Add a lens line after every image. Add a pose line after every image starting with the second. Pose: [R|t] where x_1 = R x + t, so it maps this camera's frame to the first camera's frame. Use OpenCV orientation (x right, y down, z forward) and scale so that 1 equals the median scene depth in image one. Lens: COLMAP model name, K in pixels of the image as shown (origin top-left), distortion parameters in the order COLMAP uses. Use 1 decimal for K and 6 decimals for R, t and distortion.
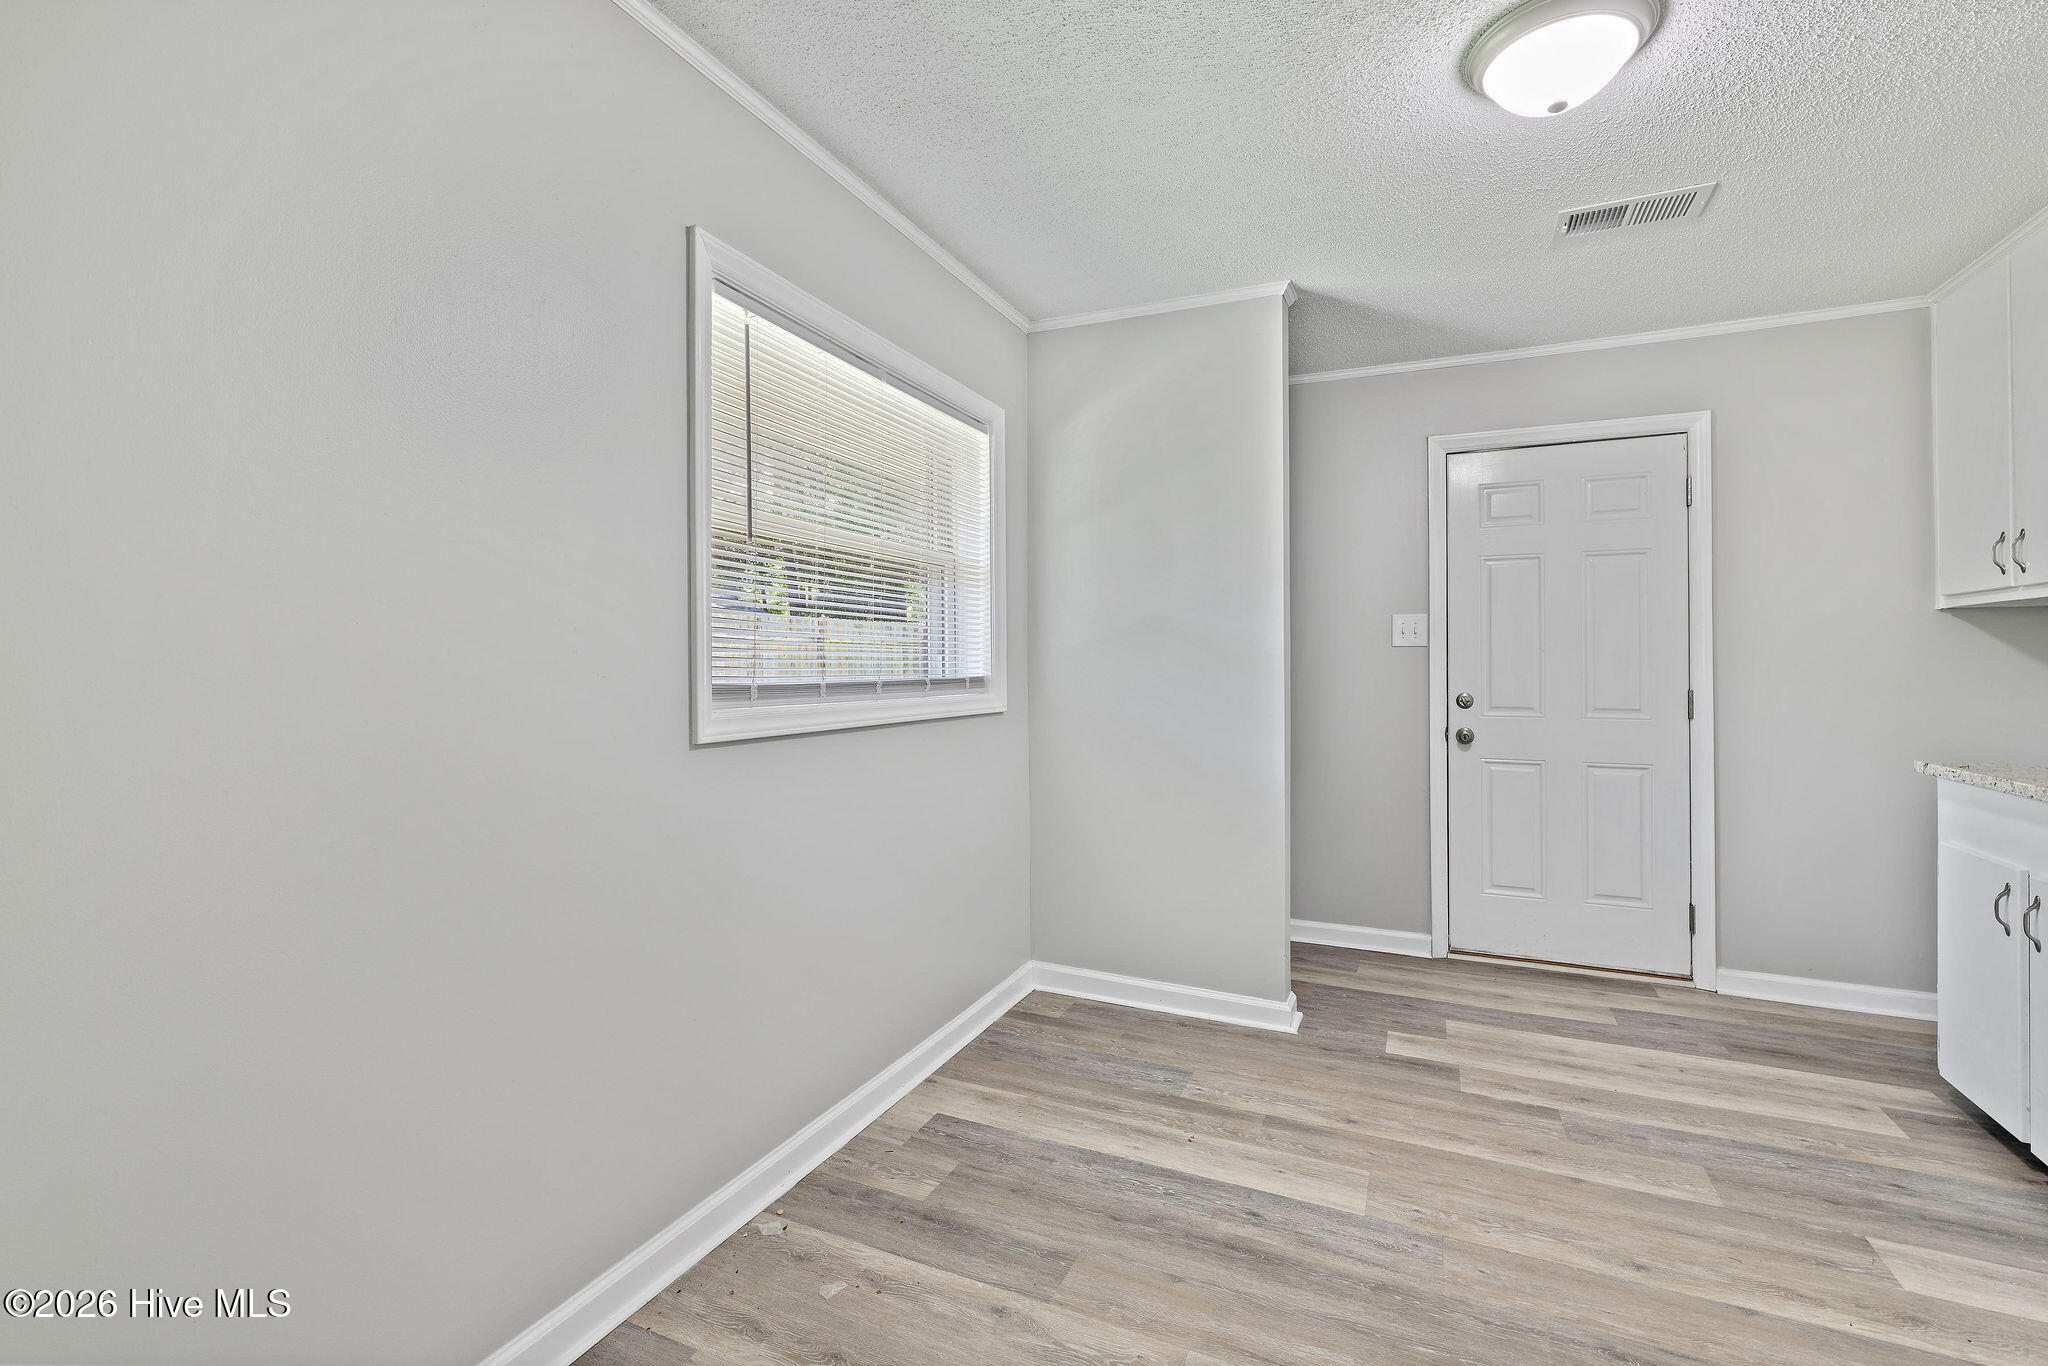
lens RADIAL K [[901.6, 0, 1020.5], [0, 901.6, 676.1], [0, 0, 1]] dist [-0.000913, 0.000308]
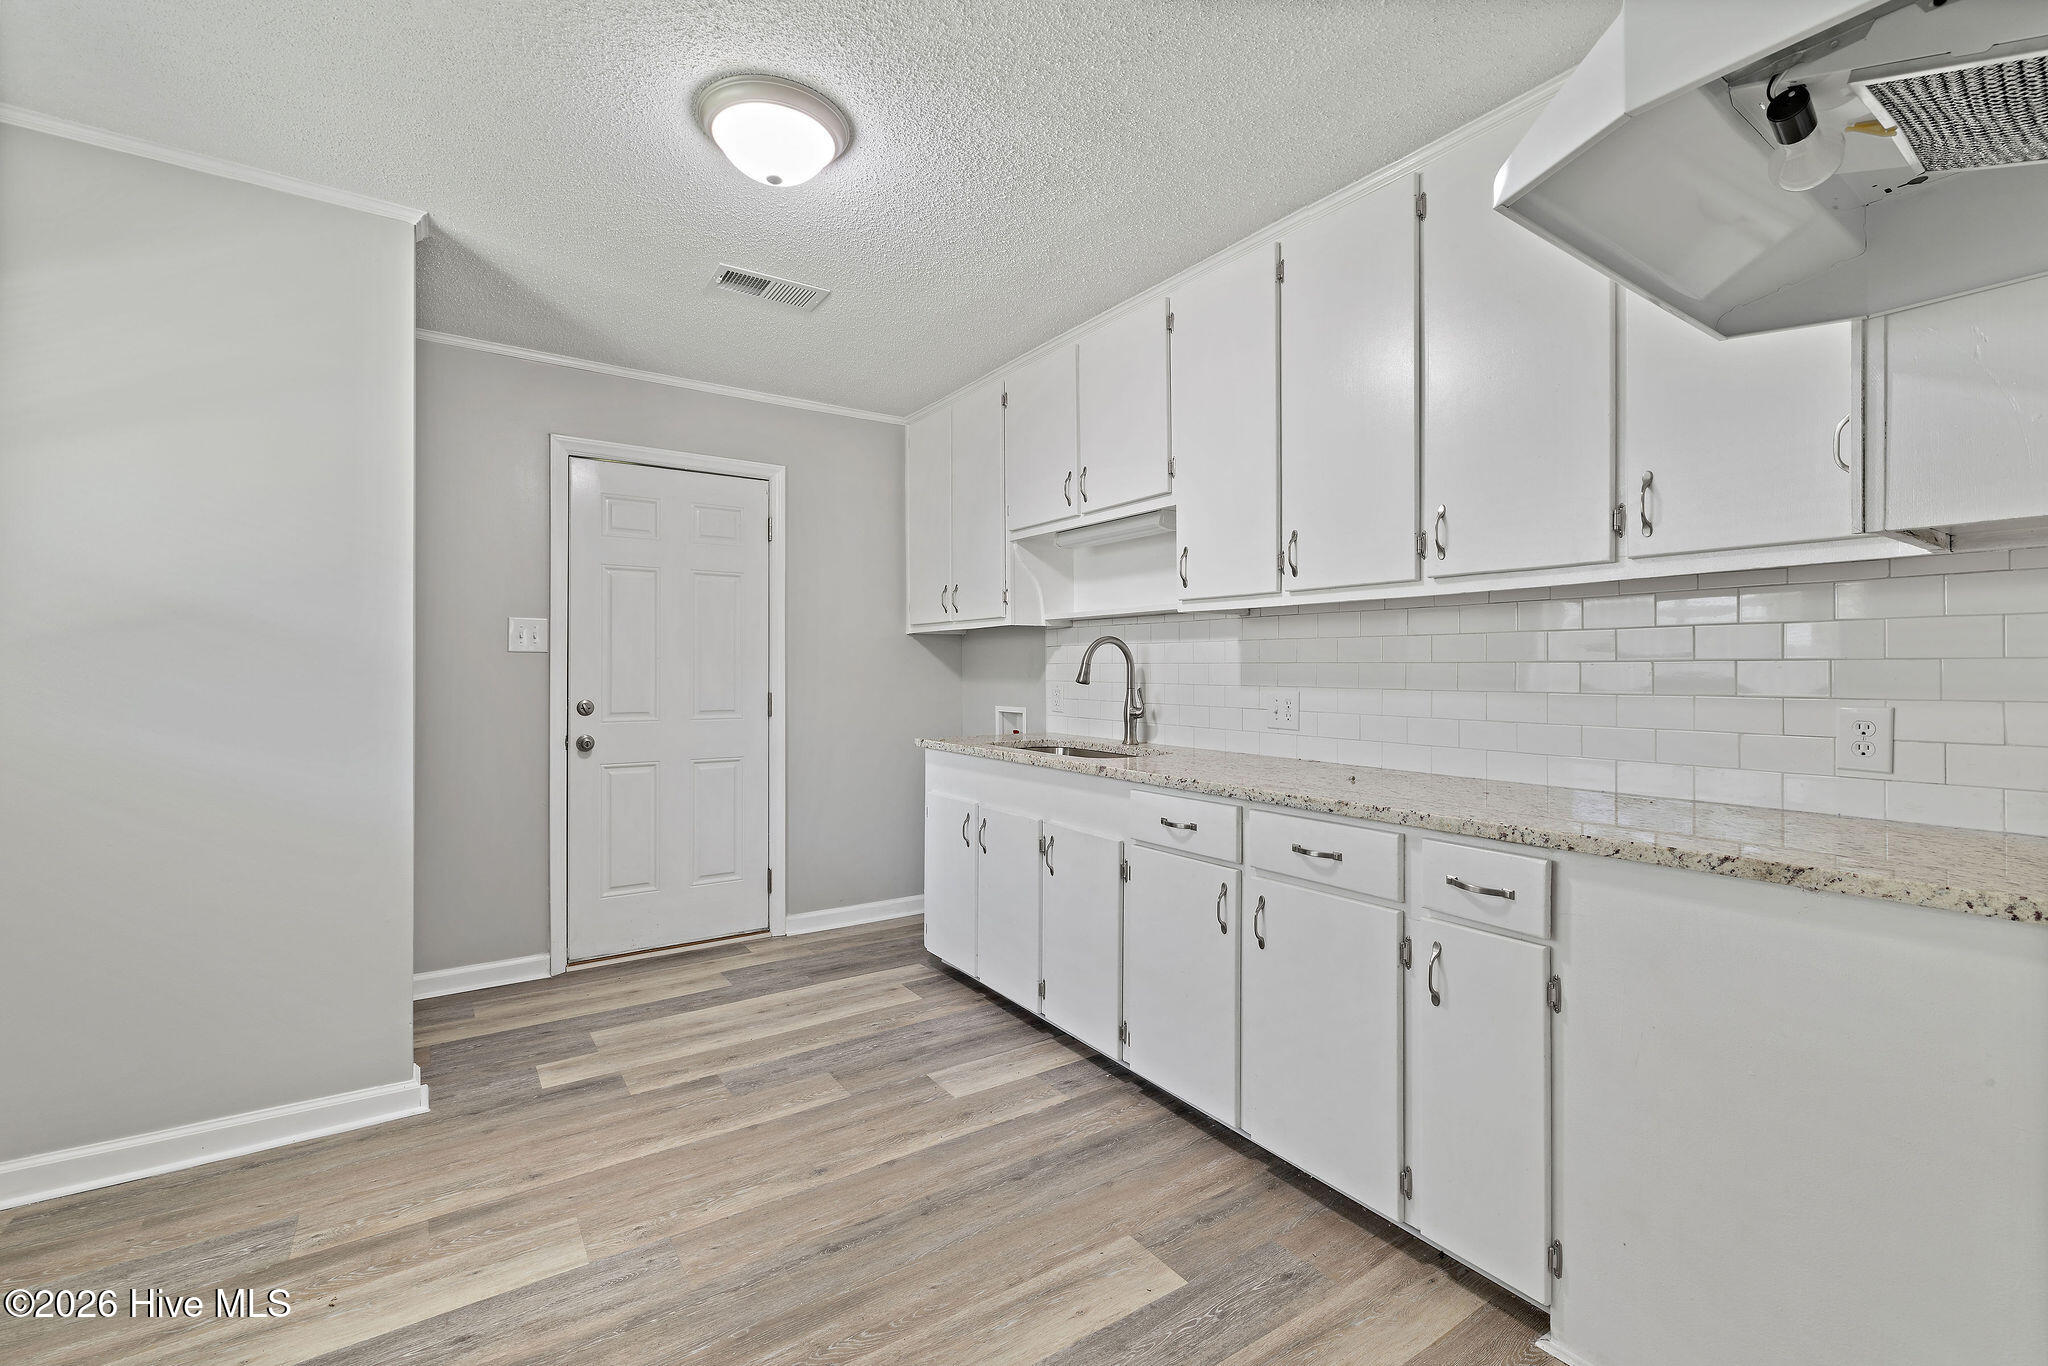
lens RADIAL K [[892.4, 0, 1025.3], [0, 892.4, 678.6], [0, 0, 1]] dist [-0.001032, 0.000696]
pose [[0.503785, -0.005600, 0.863811, -0.147868], [0.008637, 0.999962, 0.001446, -0.002459], [-0.863786, 0.006732, 0.503814, 0.113984]]
